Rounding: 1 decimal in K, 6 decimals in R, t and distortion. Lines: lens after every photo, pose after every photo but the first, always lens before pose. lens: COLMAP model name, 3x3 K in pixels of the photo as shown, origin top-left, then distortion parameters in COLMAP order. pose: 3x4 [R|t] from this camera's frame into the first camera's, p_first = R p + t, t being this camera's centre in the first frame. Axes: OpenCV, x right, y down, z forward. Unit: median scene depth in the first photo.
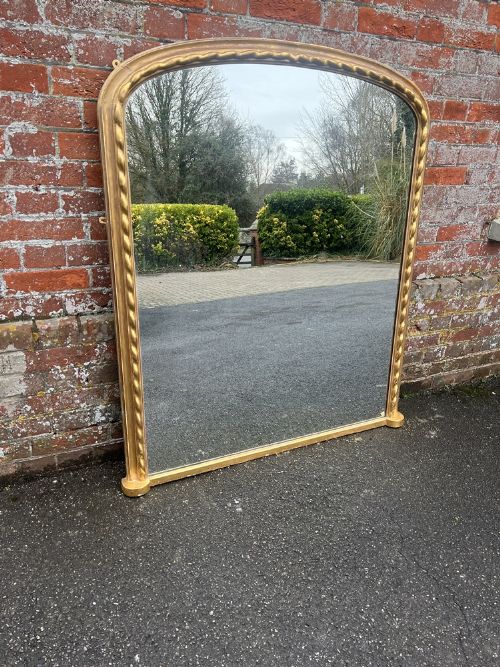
lens RADIAL K [[500.9, 0, 252.5], [0, 500.9, 330.0], [0, 0, 1]] dist [0.034499, -0.033608]
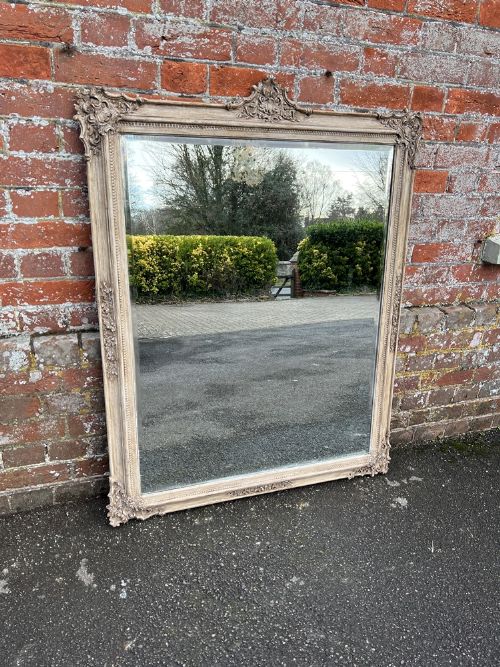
lens RADIAL K [[491.0, 0, 242.6], [0, 491.0, 335.5], [0, 0, 1]] dist [0.034883, -0.033459]
pose [[0.994407, 0.027460, -0.101987, 0.224688], [-0.031878, 0.998611, -0.041948, -0.020569], [0.100694, 0.044964, 0.993901, 0.233923]]
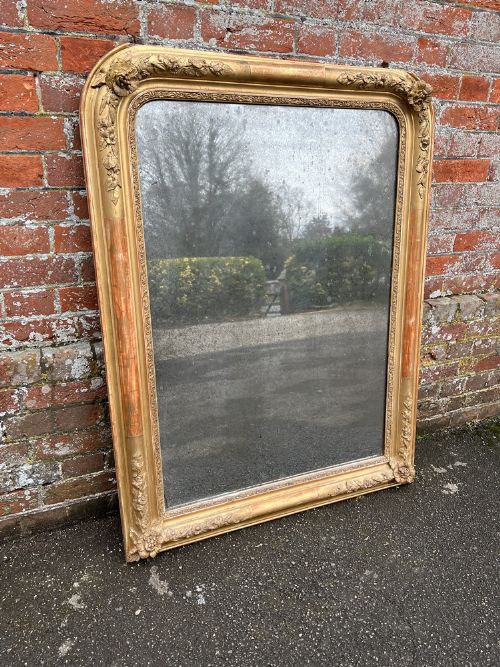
lens RADIAL K [[494.2, 0, 249.0], [0, 494.2, 331.7], [0, 0, 1]] dist [0.031636, -0.036313]
pose [[0.999228, -0.009538, -0.038115, 0.079360], [0.008713, 0.999726, -0.021749, -0.039029], [0.038312, 0.021400, 0.999037, 0.230774]]
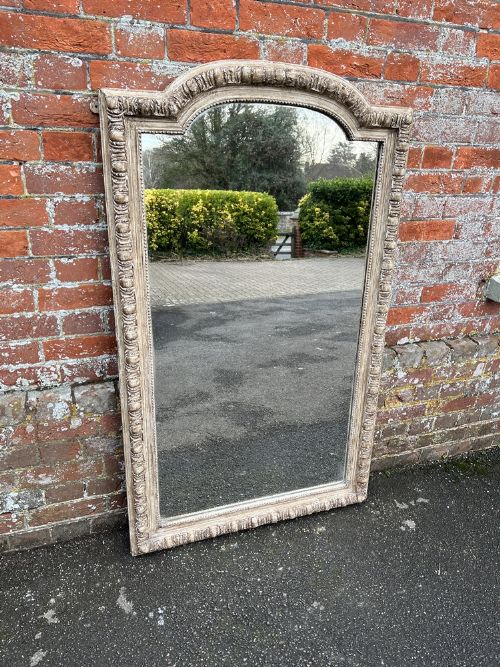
lens RADIAL K [[489.2, 0, 250.0], [0, 489.2, 333.5], [0, 0, 1]] dist [0.034469, -0.039841]
pose [[0.995889, 0.025615, -0.086889, 0.185797], [-0.026507, 0.999607, -0.009125, -0.134989], [0.086621, 0.011391, 0.996176, 0.163935]]
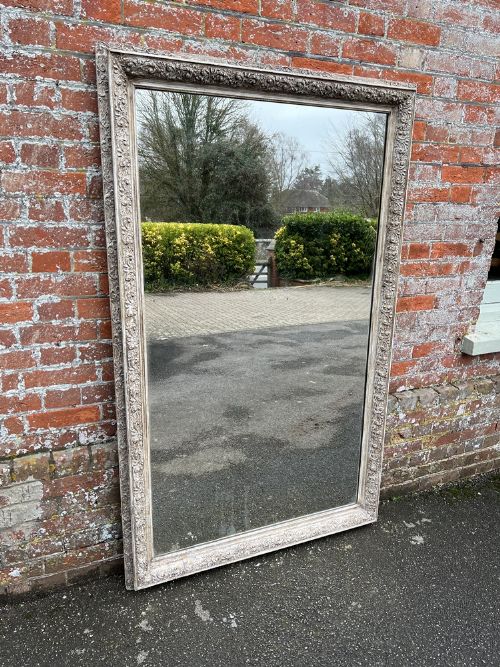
lens RADIAL K [[494.2, 0, 249.0], [0, 494.2, 331.7], [0, 0, 1]] dist [0.031636, -0.036313]
pose [[0.999502, -0.017935, -0.025954, 0.044272], [0.014604, 0.992262, -0.123302, -0.131085], [0.027965, 0.122862, 0.992030, -0.126300]]
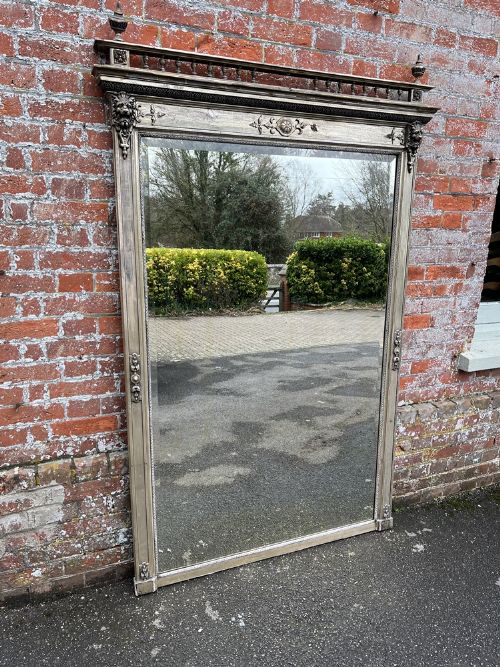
lens RADIAL K [[492.6, 0, 256.9], [0, 492.6, 337.4], [0, 0, 1]] dist [0.033806, -0.041196]
pose [[0.999143, -0.022741, -0.034595, 0.060176], [0.016588, 0.985519, -0.168750, -0.090058], [0.037932, 0.168032, 0.985052, -0.207164]]
